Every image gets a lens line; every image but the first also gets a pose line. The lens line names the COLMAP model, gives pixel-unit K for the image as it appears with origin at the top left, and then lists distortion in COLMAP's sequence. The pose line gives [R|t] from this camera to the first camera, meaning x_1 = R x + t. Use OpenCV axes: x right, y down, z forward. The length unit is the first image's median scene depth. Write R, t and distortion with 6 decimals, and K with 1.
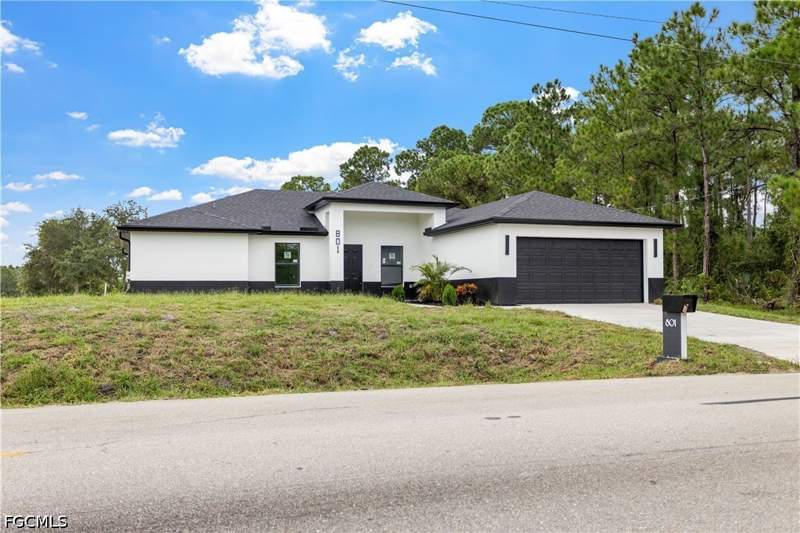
lens RADIAL K [[761.5, 0, 400.0], [0, 761.5, 266.5], [0, 0, 1]] dist [-0.007354, -0.001964]
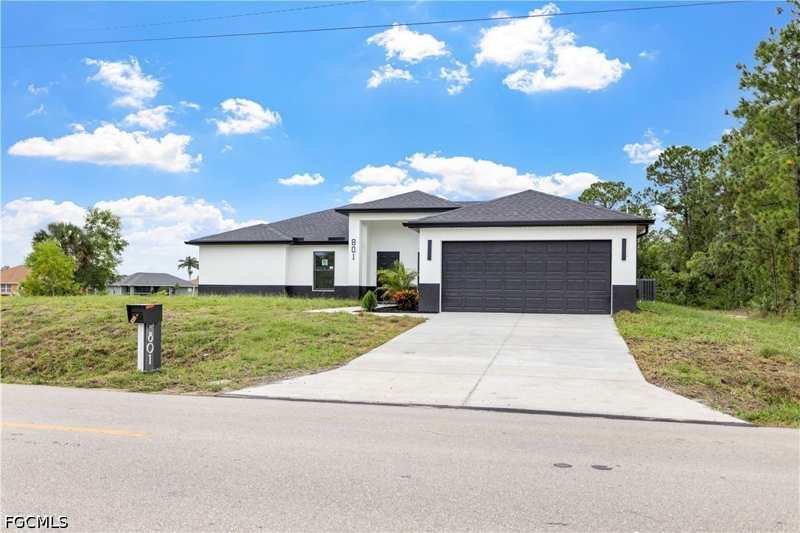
lens RADIAL K [[714.4, 0, 400.0], [0, 714.4, 266.5], [0, 0, 1]] dist [0.003487, -0.000965]
pose [[0.836402, -0.008340, -0.548052, 0.526450], [0.004444, 0.999955, -0.008435, 0.000365], [0.548098, 0.004619, 0.836401, 0.184823]]
